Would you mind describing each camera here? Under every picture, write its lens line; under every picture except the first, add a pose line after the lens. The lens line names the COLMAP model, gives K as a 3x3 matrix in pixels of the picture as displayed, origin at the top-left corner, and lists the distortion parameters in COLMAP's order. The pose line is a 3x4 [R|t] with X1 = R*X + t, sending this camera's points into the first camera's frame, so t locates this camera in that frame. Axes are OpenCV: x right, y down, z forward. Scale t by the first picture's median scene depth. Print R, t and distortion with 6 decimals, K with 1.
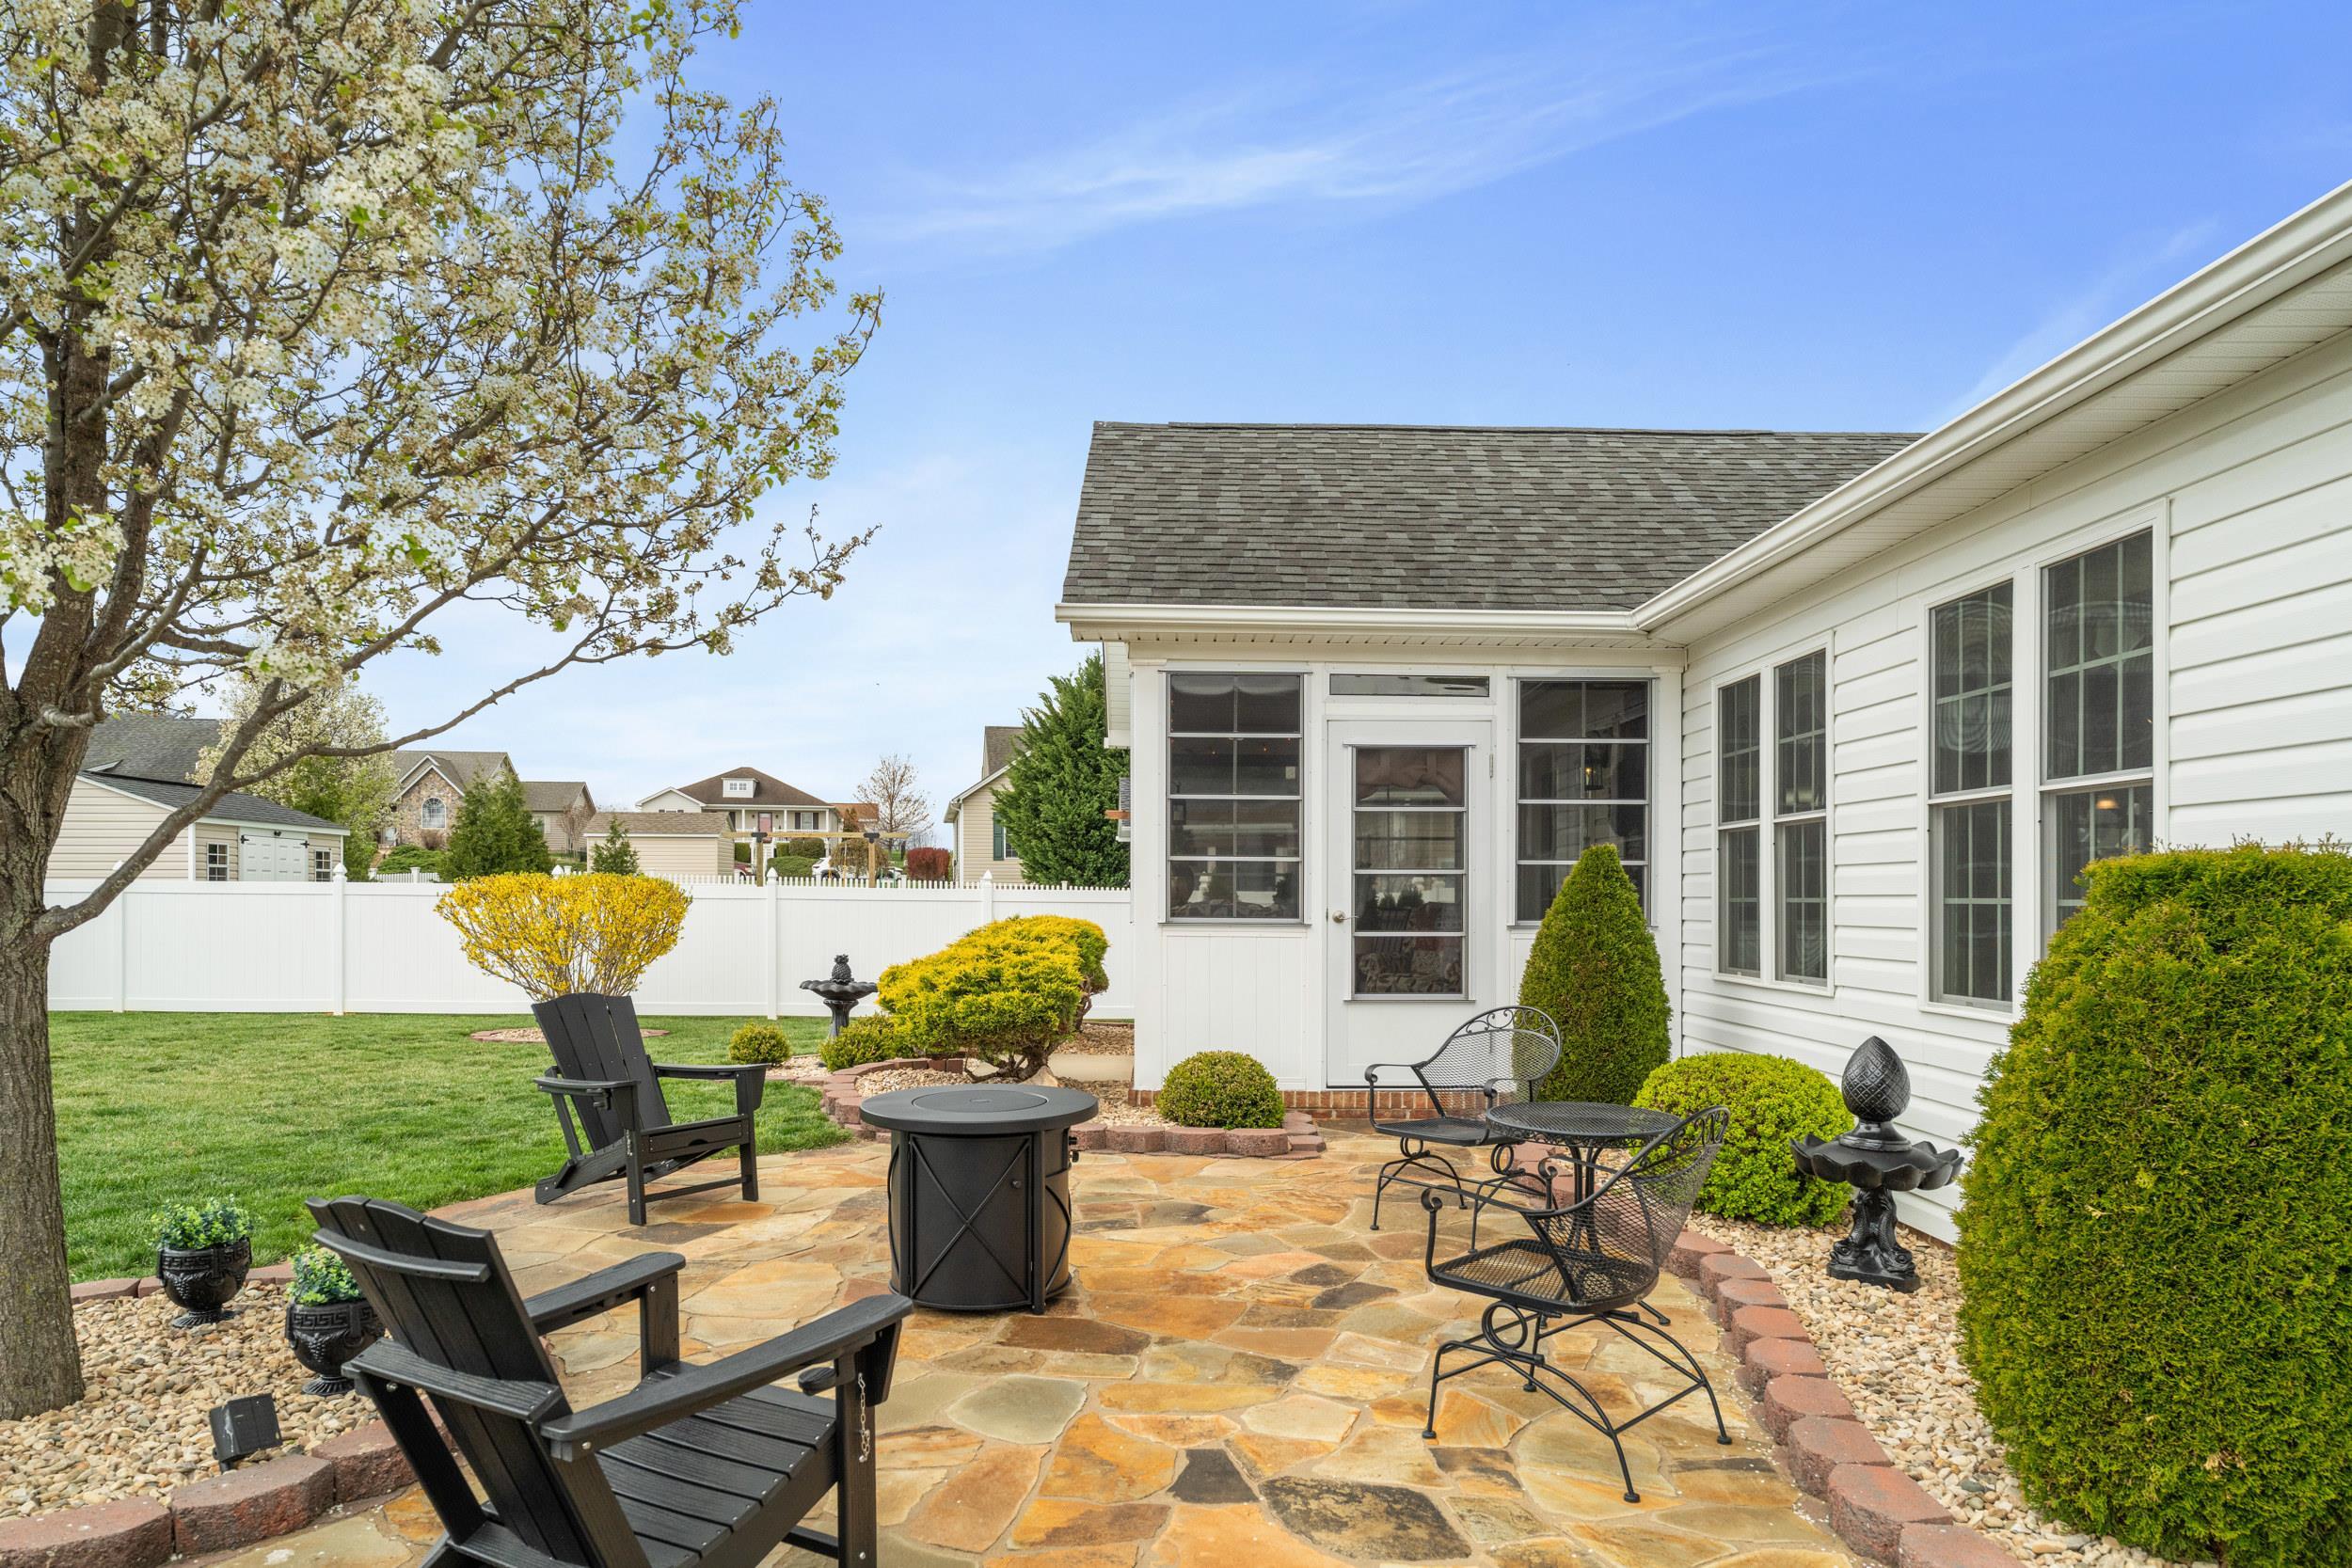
lens RADIAL K [[1521.1, 0, 1180.0], [0, 1521.1, 945.5], [0, 0, 1]] dist [-0.000539, 0.000608]
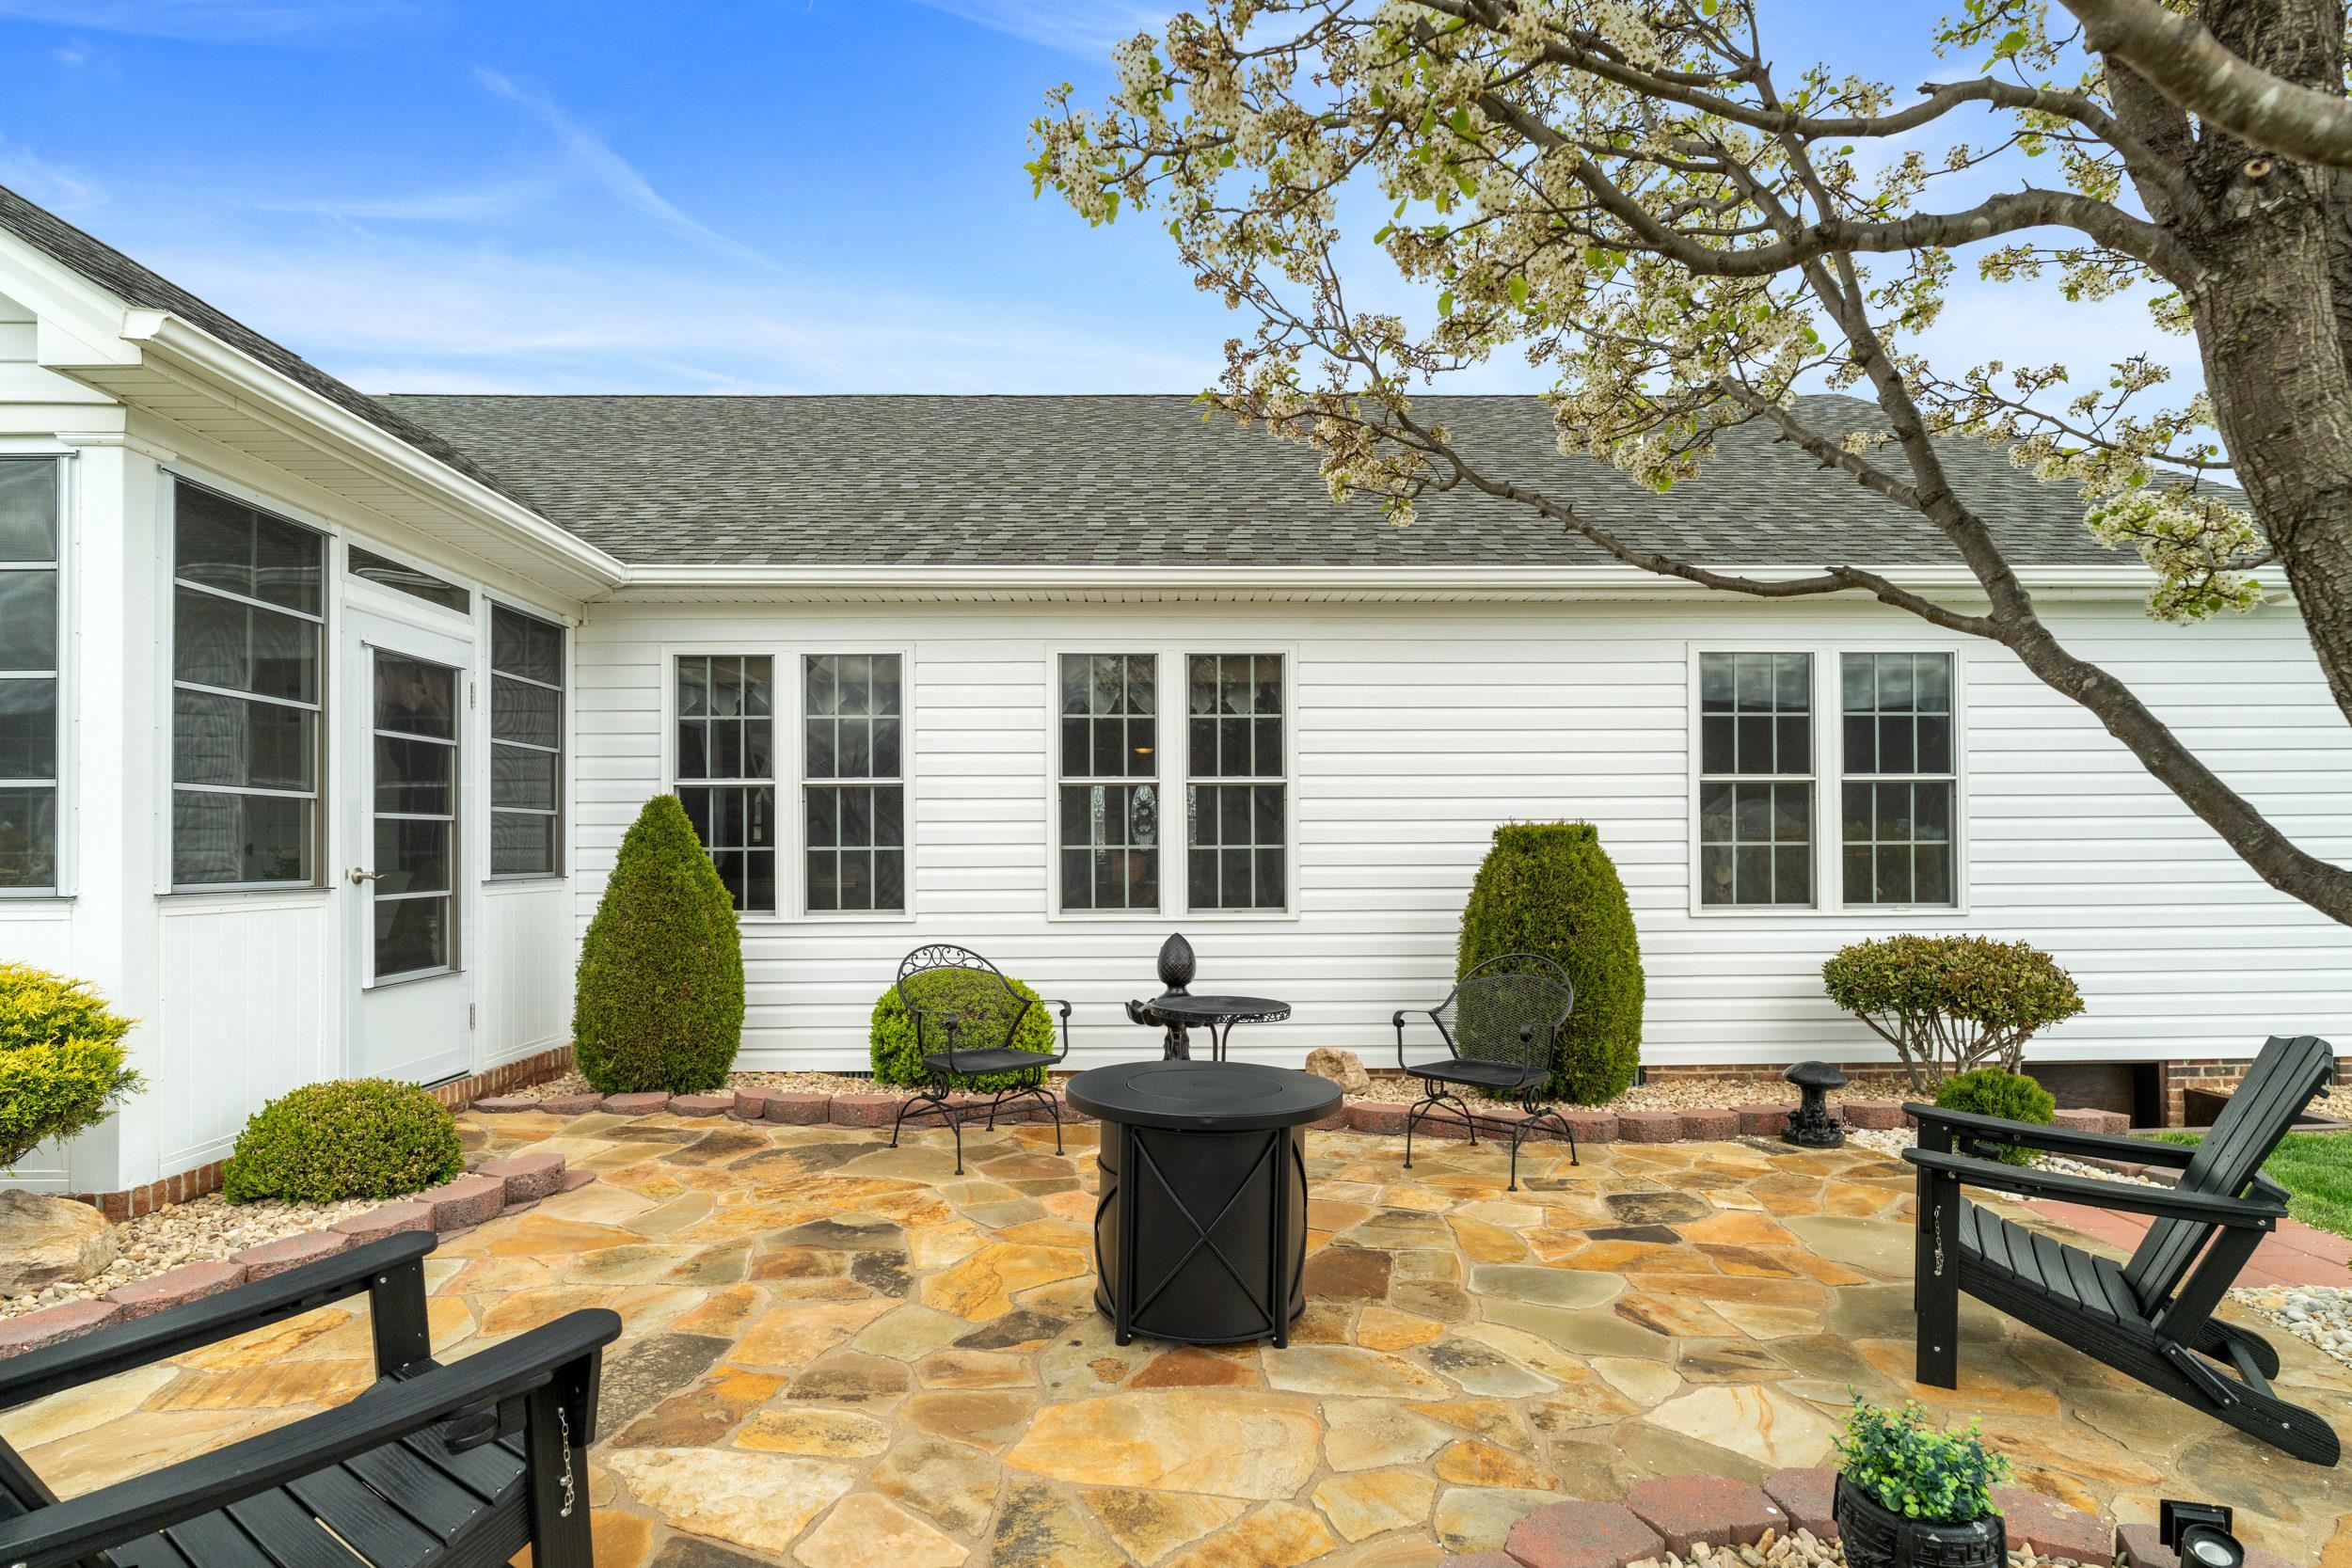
lens RADIAL K [[1237.3, 0, 1174.5], [0, 1237.3, 848.0], [0, 0, 1]] dist [-0.003220, -0.000559]
pose [[-0.015978, -0.004782, 0.999861, -0.498183], [0.036699, 0.999312, 0.005366, -0.020982], [-0.999199, 0.036780, -0.015791, 0.616443]]
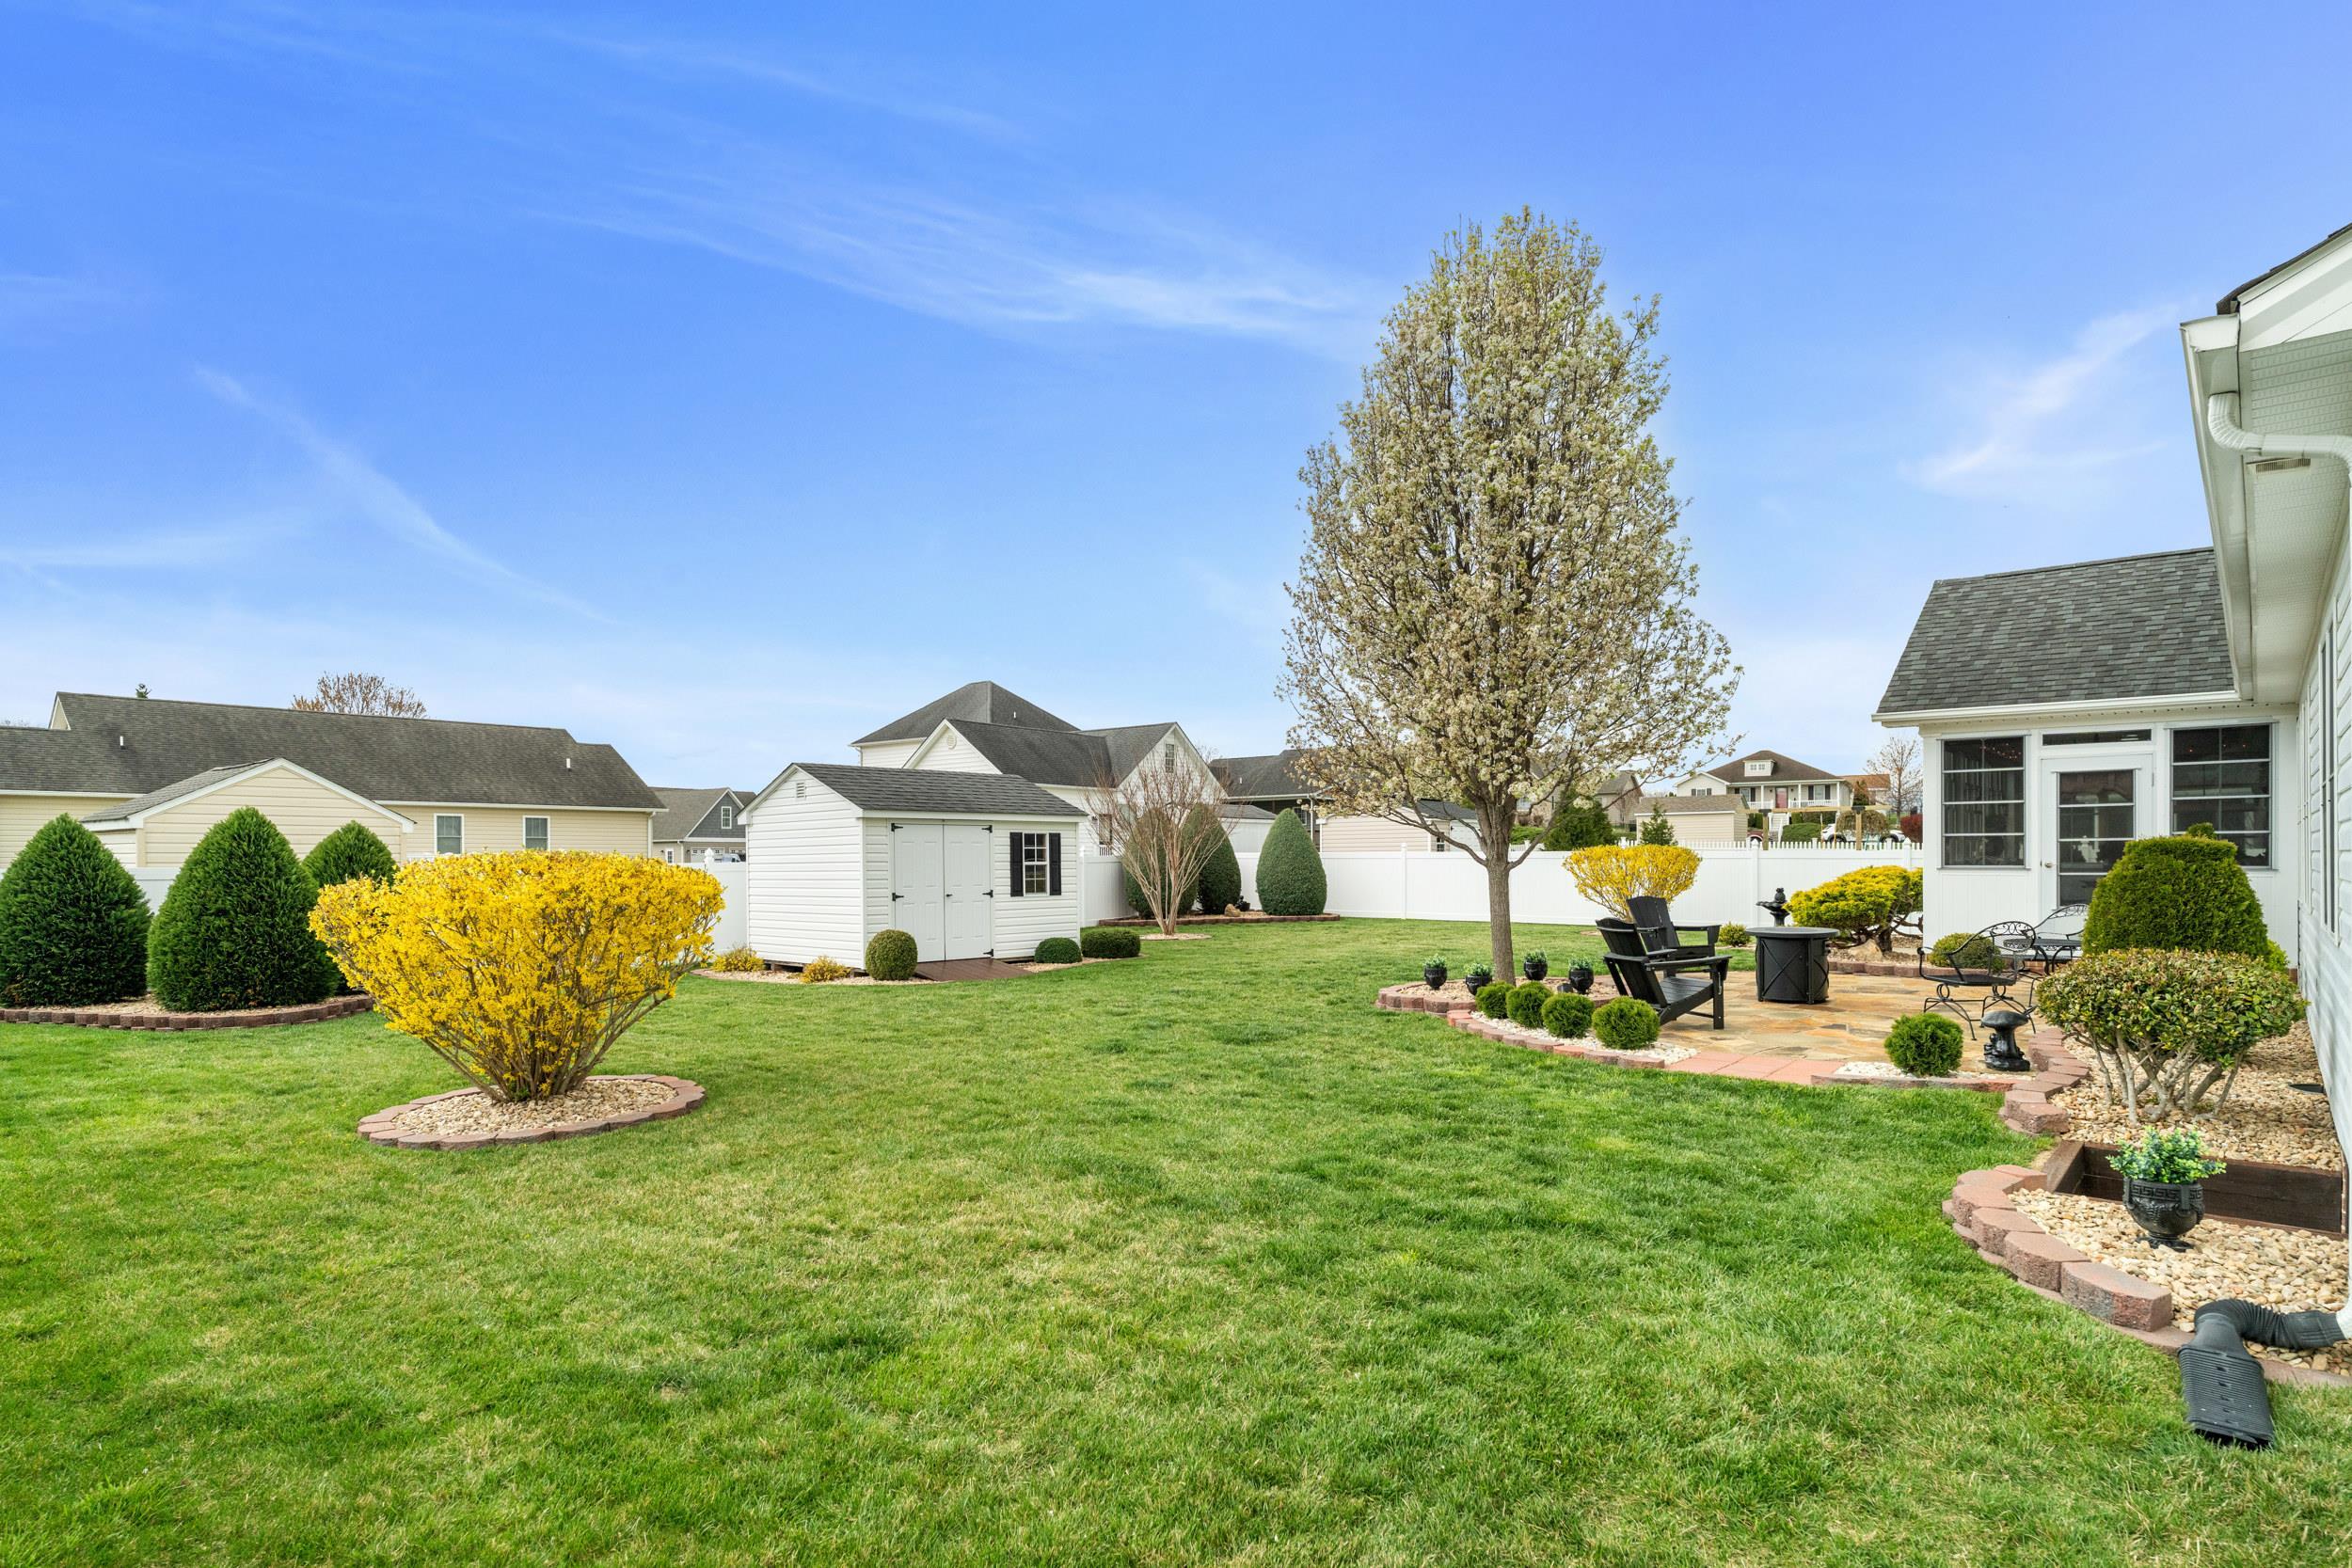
lens RADIAL K [[1237.3, 0, 1174.5], [0, 1237.3, 848.0], [0, 0, 1]] dist [-0.003220, -0.000559]
pose [[0.747063, -0.015377, -0.664575, 0.308593], [-0.011697, 0.999274, -0.036270, 0.028201], [0.664650, 0.034870, 0.746341, -0.836685]]
